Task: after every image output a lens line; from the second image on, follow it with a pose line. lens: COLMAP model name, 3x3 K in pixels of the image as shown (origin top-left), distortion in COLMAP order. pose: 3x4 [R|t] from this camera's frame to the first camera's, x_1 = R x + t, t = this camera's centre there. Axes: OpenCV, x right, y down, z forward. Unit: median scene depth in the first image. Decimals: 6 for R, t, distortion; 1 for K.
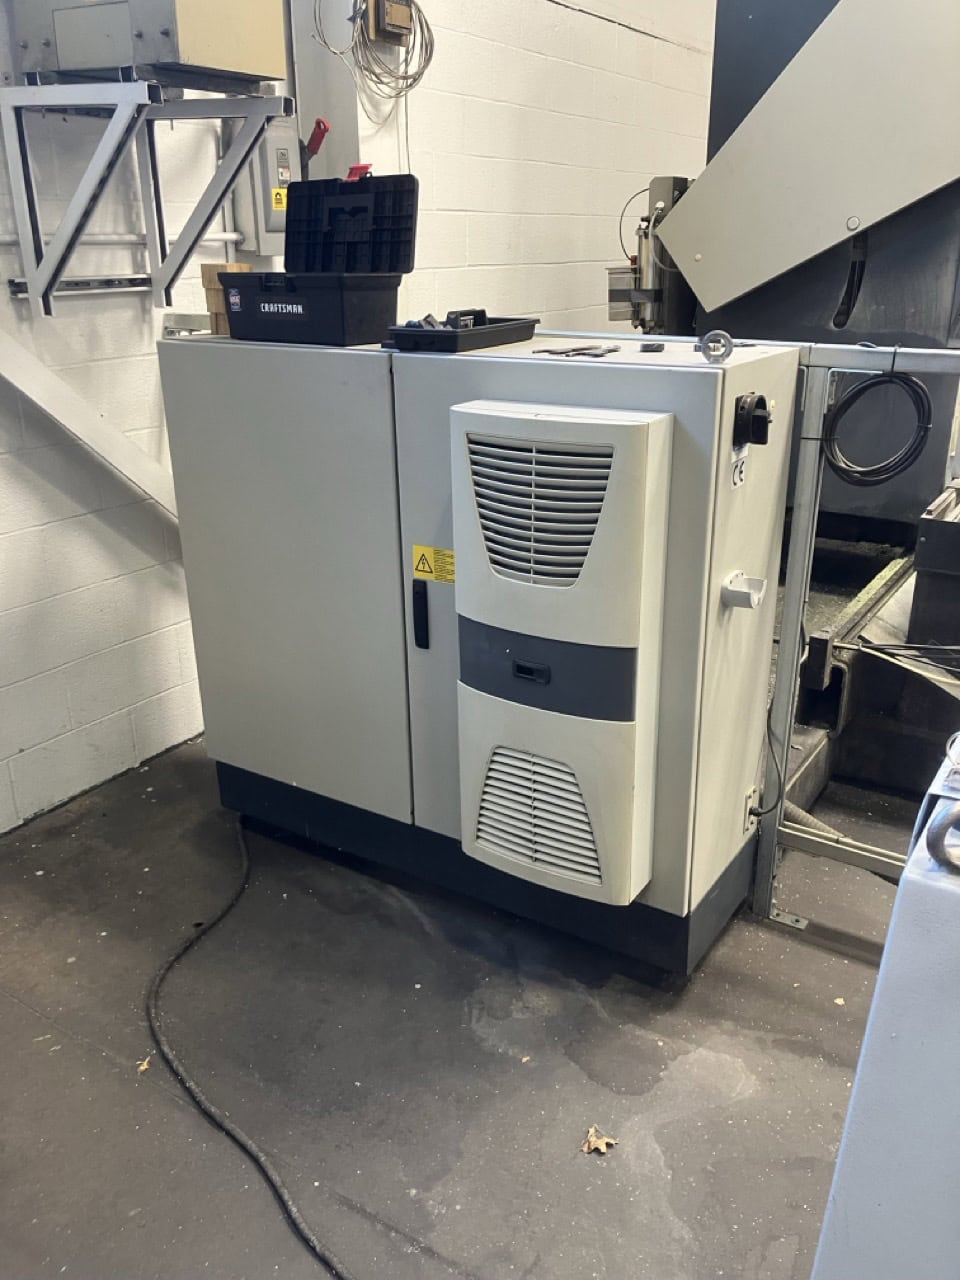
lens RADIAL K [[1061.0, 0, 488.8], [0, 1061.0, 644.3], [0, 0, 1]] dist [0.015284, -0.003157]
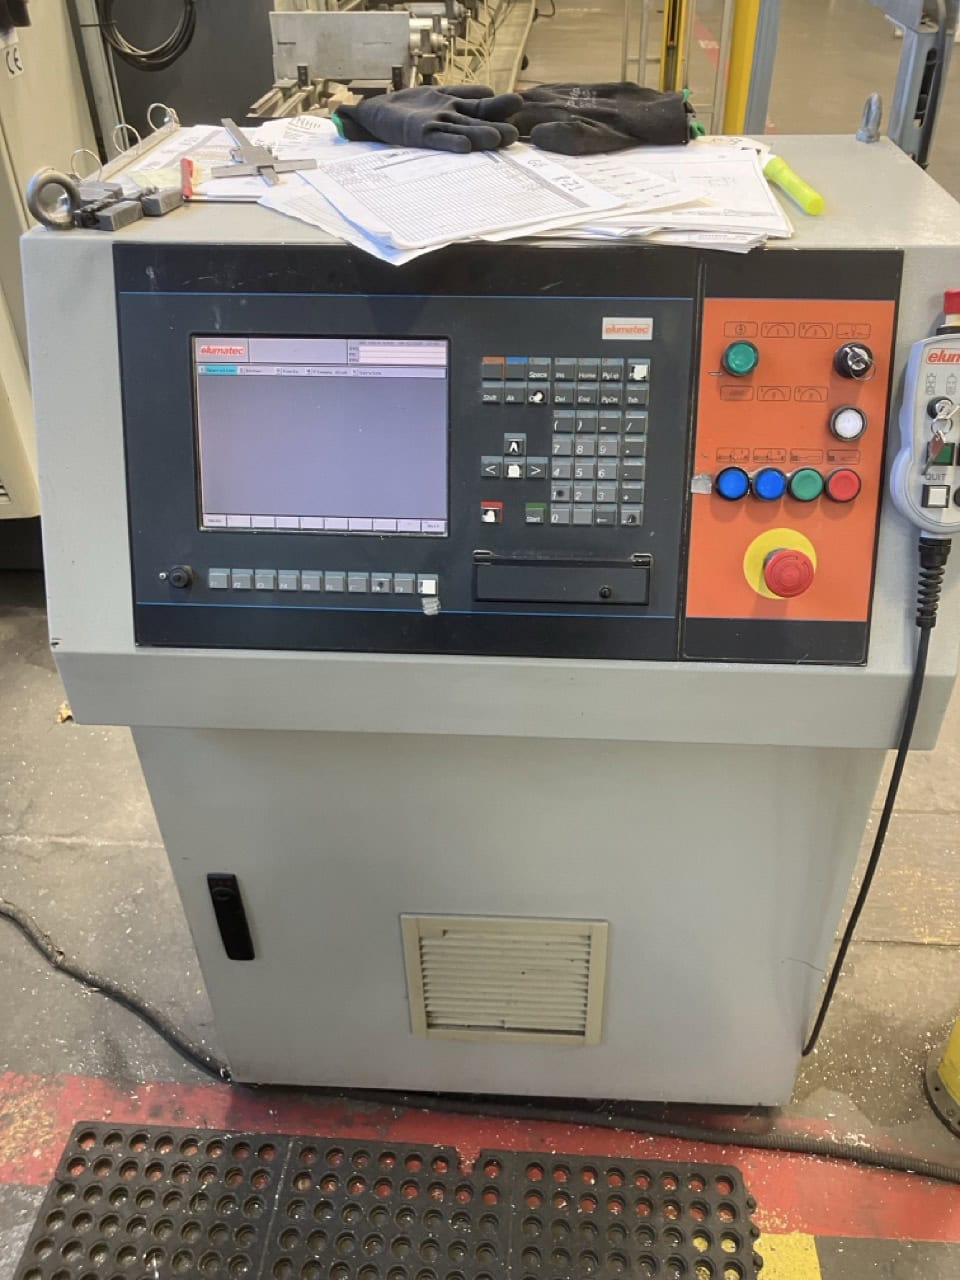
lens RADIAL K [[1062.3, 0, 483.4], [0, 1062.3, 634.1], [0, 0, 1]] dist [0.073669, -0.110718]
pose [[0.872882, -0.295776, 0.388063, 0.062376], [0.183668, 0.936002, 0.300278, 0.112859], [-0.452043, -0.190833, 0.871344, -0.175422]]
